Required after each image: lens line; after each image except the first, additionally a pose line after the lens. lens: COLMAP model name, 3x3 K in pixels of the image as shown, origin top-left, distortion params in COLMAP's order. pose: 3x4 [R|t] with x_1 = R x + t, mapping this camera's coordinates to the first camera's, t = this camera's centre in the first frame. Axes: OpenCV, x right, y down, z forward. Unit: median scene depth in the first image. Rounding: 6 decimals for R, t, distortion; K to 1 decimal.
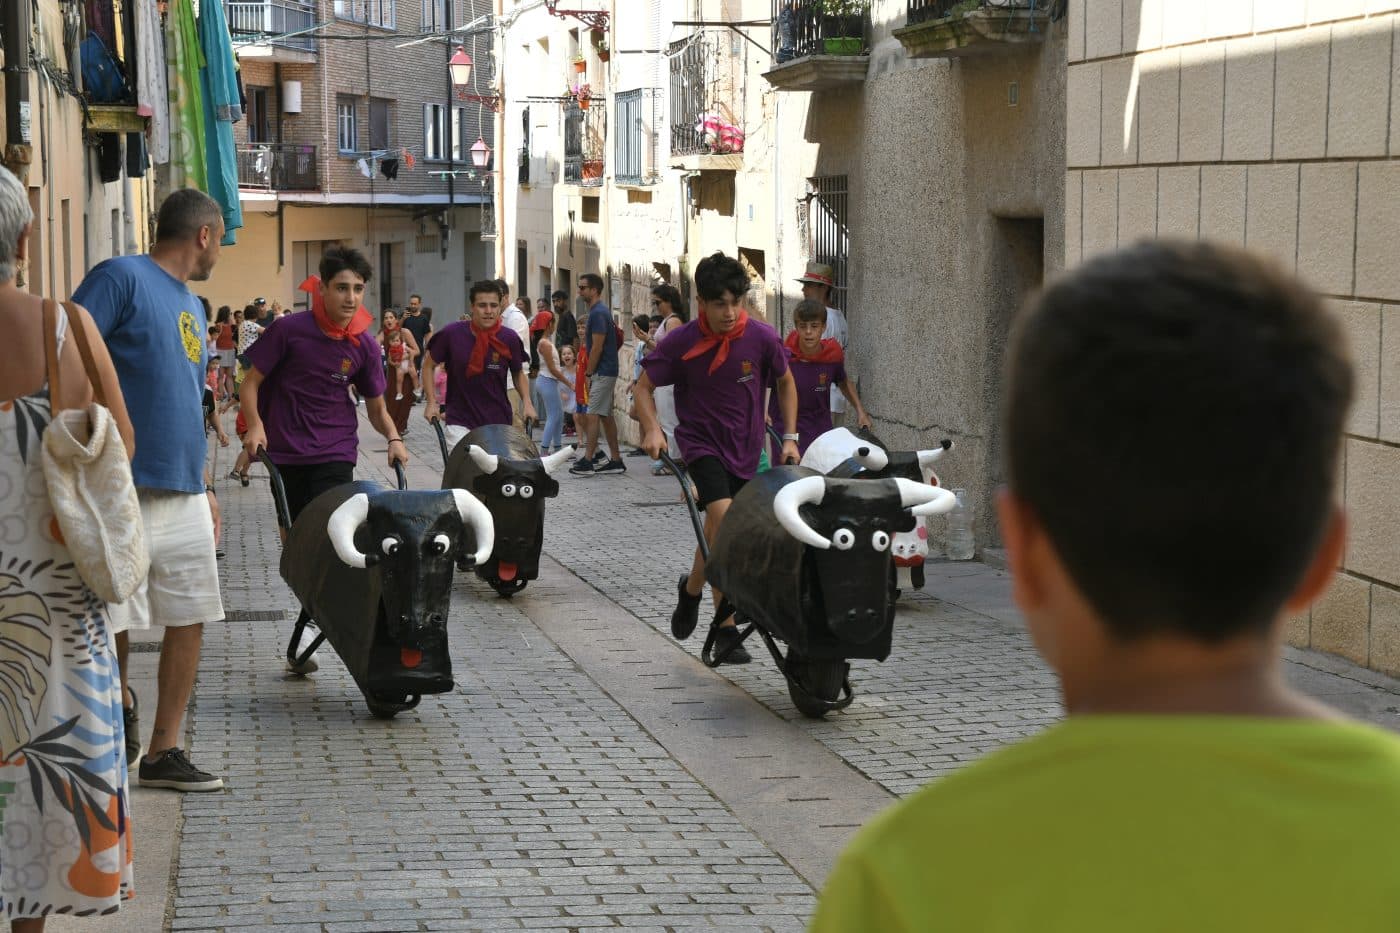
lens RADIAL K [[2866.3, 0, 695.4], [0, 2866.3, 487.7], [0, 0, 1]] dist [0.228324, 0.350734]
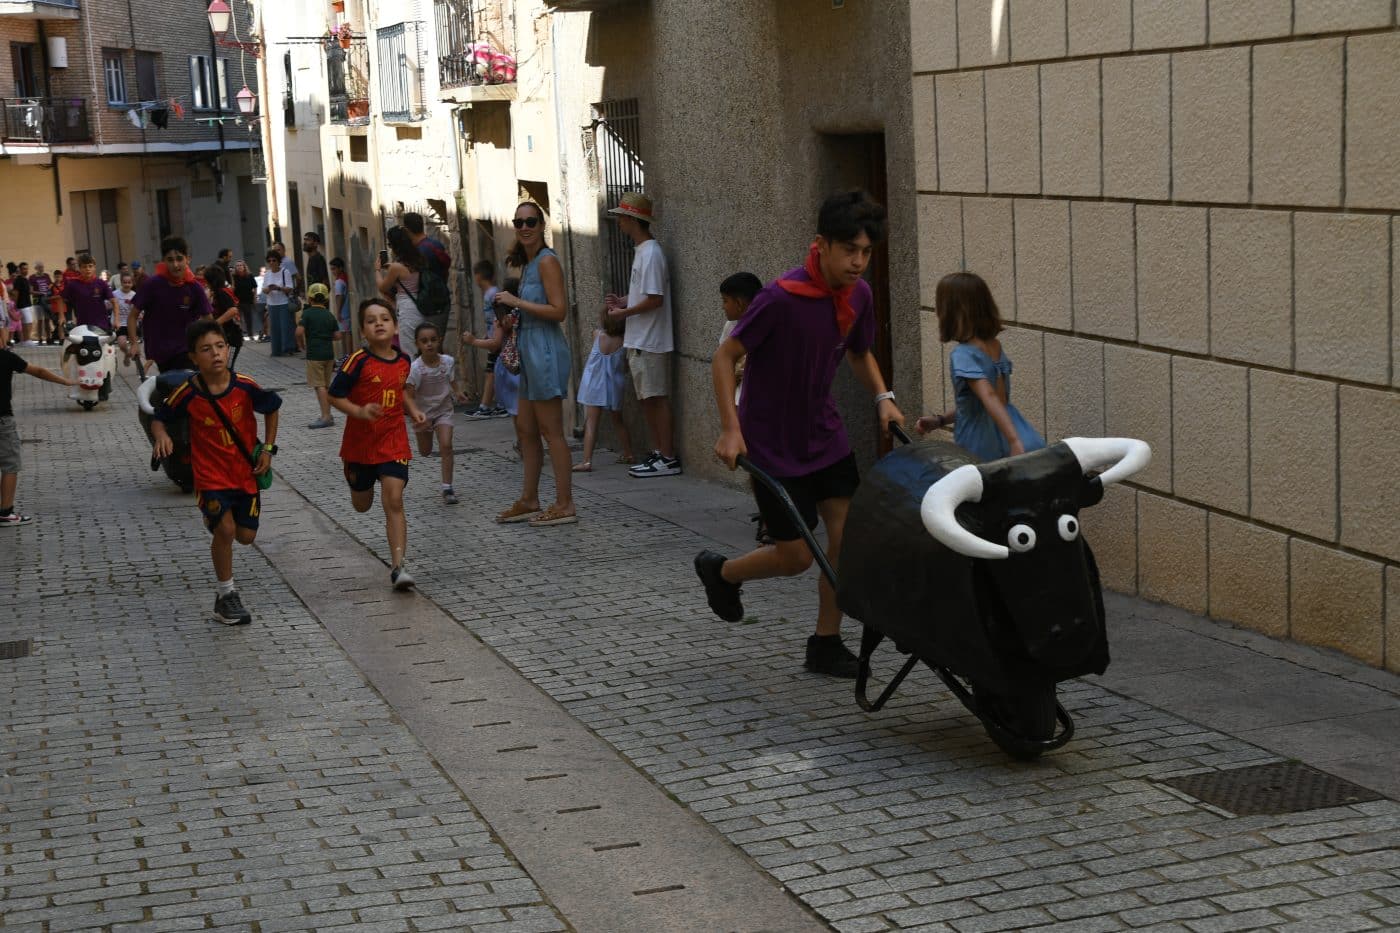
lens RADIAL K [[2212.3, 0, 685.7], [0, 2212.3, 473.6], [0, 0, 1]] dist [0.100924, 0.484417]
pose [[0.992566, -0.061278, 0.105157, -0.012067], [0.055856, 0.996990, 0.053763, -0.019099], [-0.108135, -0.047490, 0.993001, 0.212392]]
